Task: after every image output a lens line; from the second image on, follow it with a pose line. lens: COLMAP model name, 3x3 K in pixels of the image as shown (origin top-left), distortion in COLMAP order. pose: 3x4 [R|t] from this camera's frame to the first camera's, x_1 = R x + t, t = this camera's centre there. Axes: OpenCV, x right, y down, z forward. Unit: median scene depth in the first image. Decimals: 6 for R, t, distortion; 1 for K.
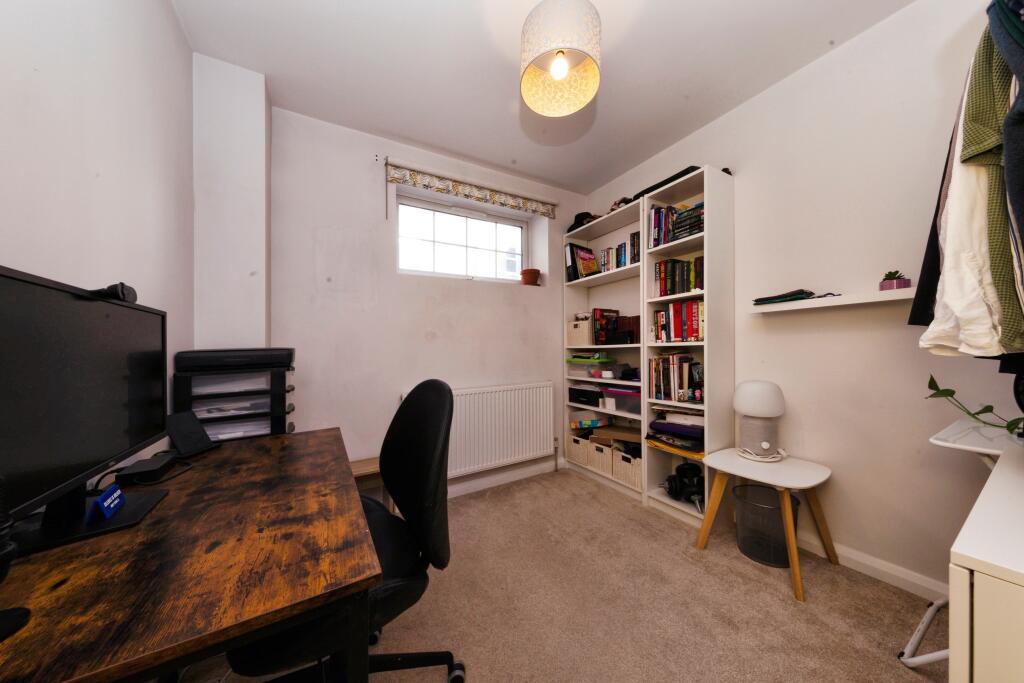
lens RADIAL K [[322.0, 0, 514.5], [0, 322.0, 348.1], [0, 0, 1]] dist [0.005509, -0.000568]
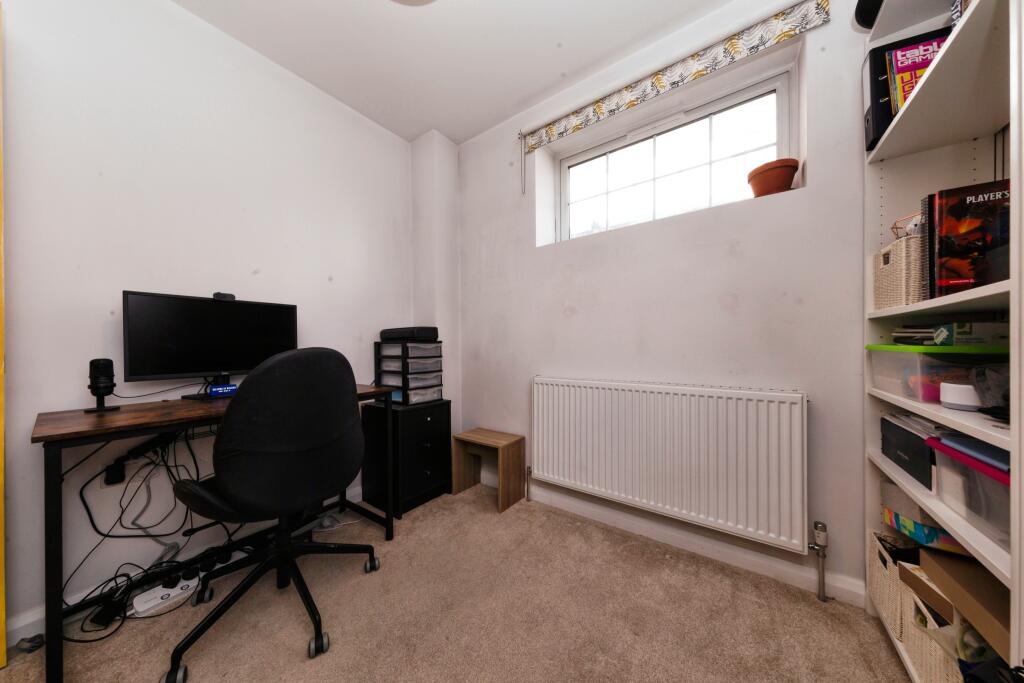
lens RADIAL K [[322.0, 0, 513.6], [0, 322.0, 341.4], [0, 0, 1]] dist [0.005509, -0.000568]
pose [[0.397388, 0.011756, -0.917575, 0.375306], [0.001446, 0.999909, 0.013436, 0.024063], [0.917649, -0.006666, 0.397335, 0.449340]]
